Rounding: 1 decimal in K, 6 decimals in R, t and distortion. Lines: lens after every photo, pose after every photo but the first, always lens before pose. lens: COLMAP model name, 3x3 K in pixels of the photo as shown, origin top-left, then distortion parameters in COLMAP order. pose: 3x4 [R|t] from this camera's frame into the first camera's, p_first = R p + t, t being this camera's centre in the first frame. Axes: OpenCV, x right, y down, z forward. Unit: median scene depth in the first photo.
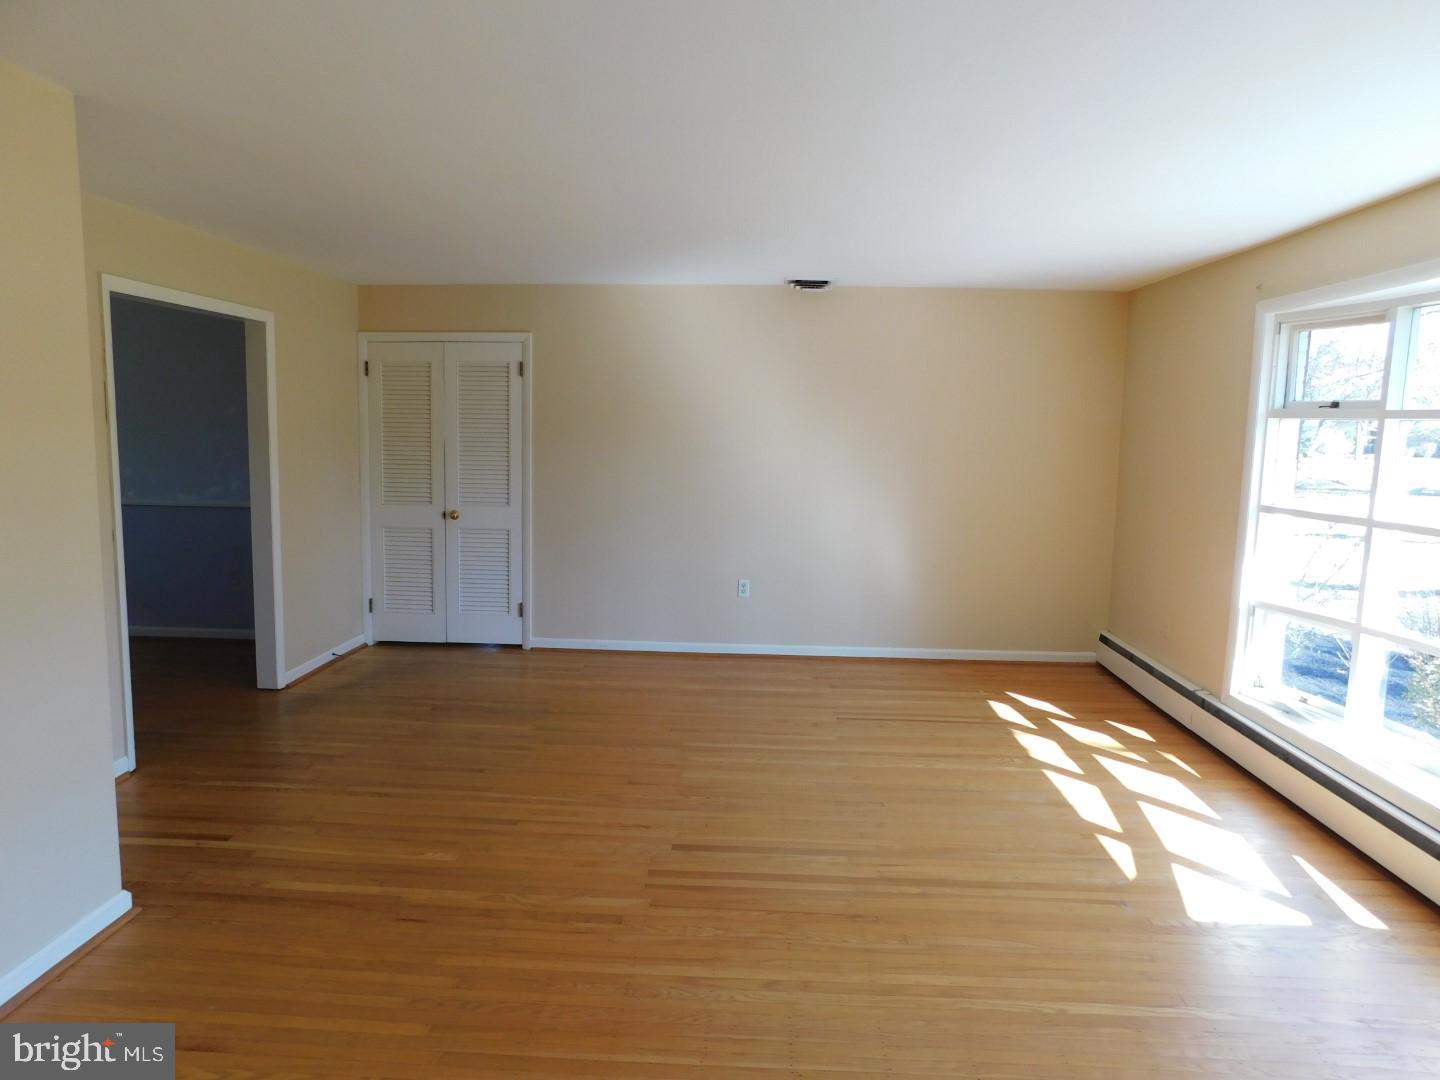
lens RADIAL K [[957.5, 0, 716.1], [0, 957.5, 537.0], [0, 0, 1]] dist [-0.073158, 0.061817]
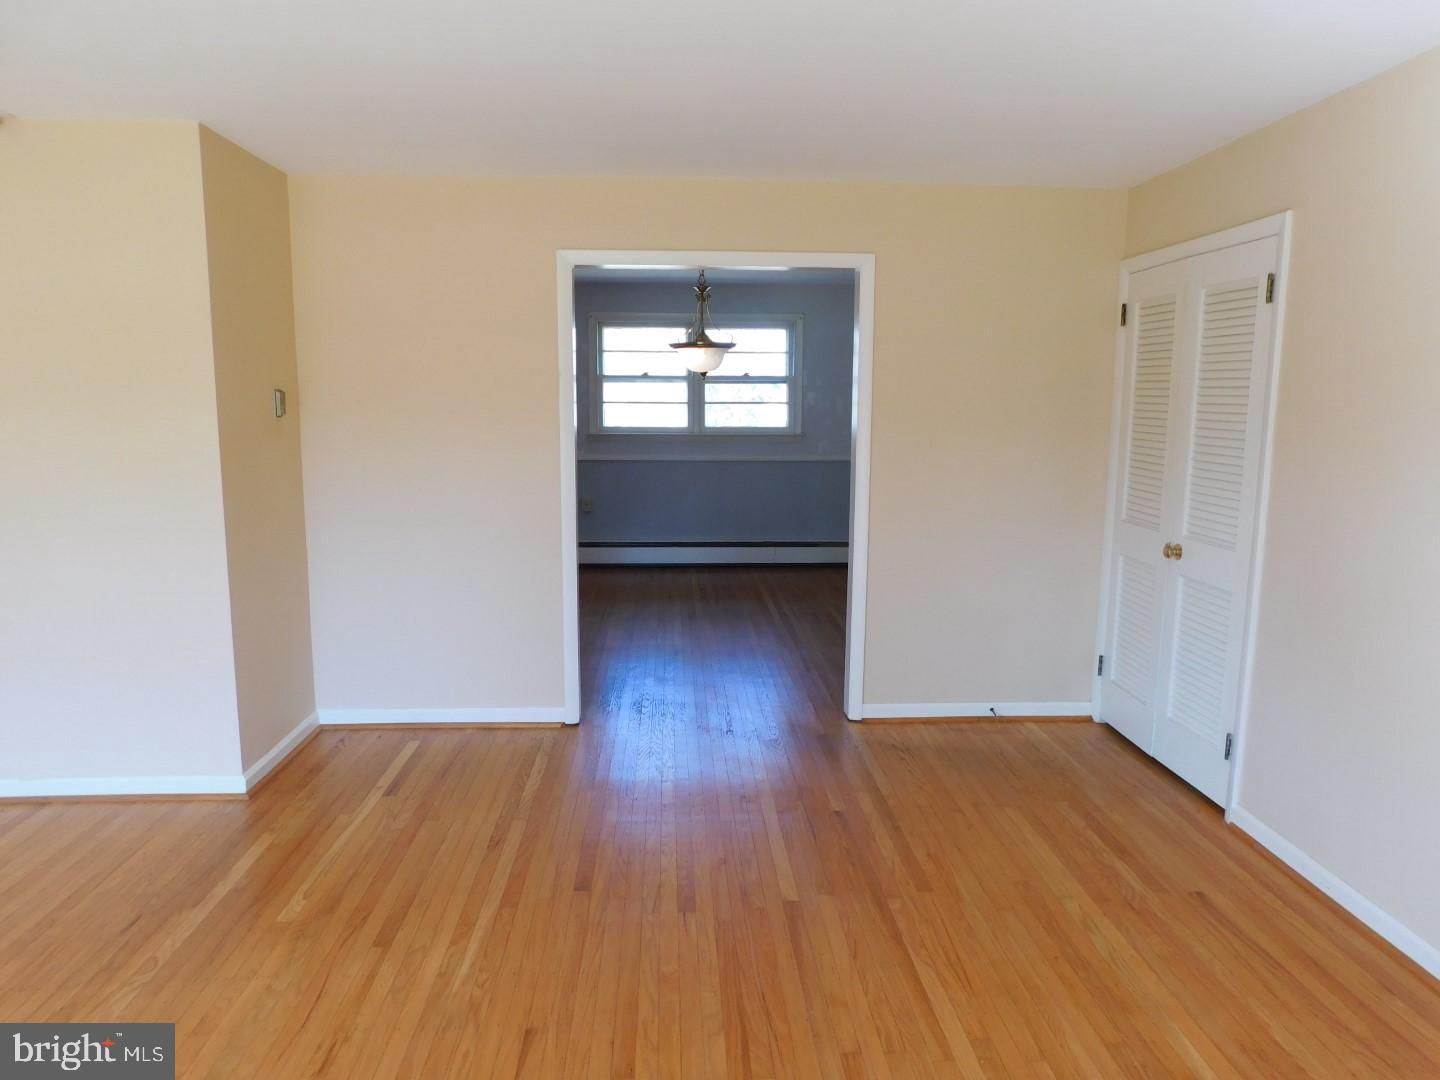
lens RADIAL K [[957.5, 0, 716.1], [0, 957.5, 537.0], [0, 0, 1]] dist [-0.073158, 0.061817]
pose [[0.101596, 0.131712, -0.986068, 0.390246], [-0.121050, 0.985468, 0.119160, -0.097155], [0.987434, 0.107258, 0.116064, 0.933113]]
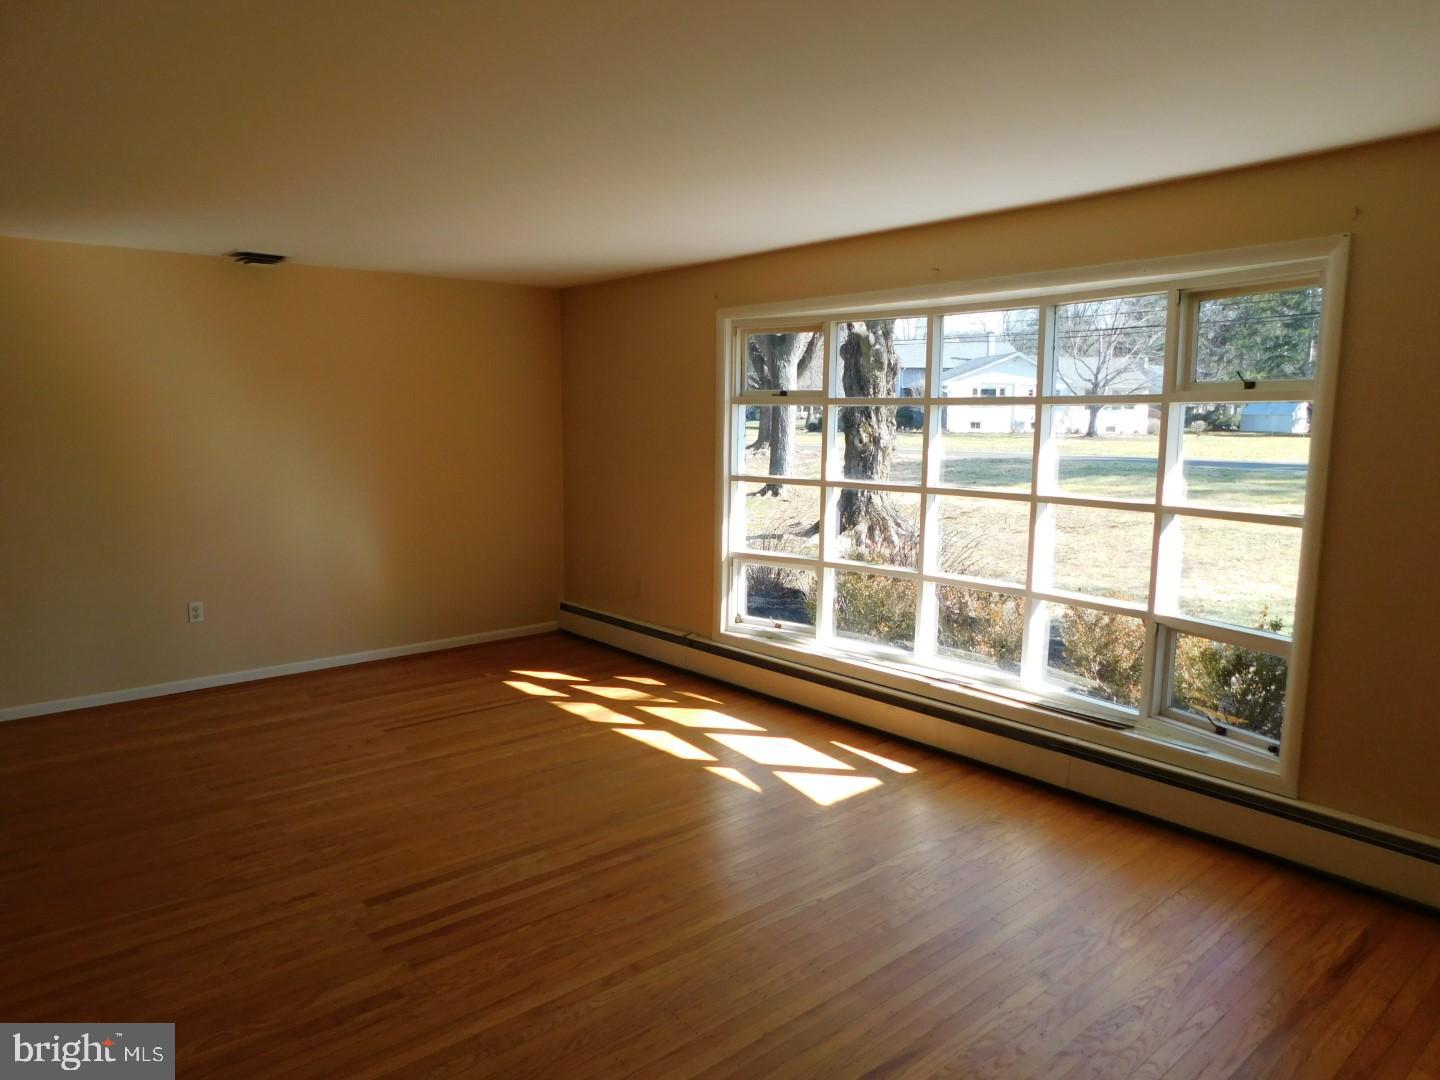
lens RADIAL K [[957.5, 0, 716.1], [0, 957.5, 537.0], [0, 0, 1]] dist [-0.073158, 0.061817]
pose [[0.724123, -0.103023, 0.681933, -0.285938], [0.091407, 0.994393, 0.053166, -0.021585], [-0.683587, 0.023835, 0.729480, 0.104115]]
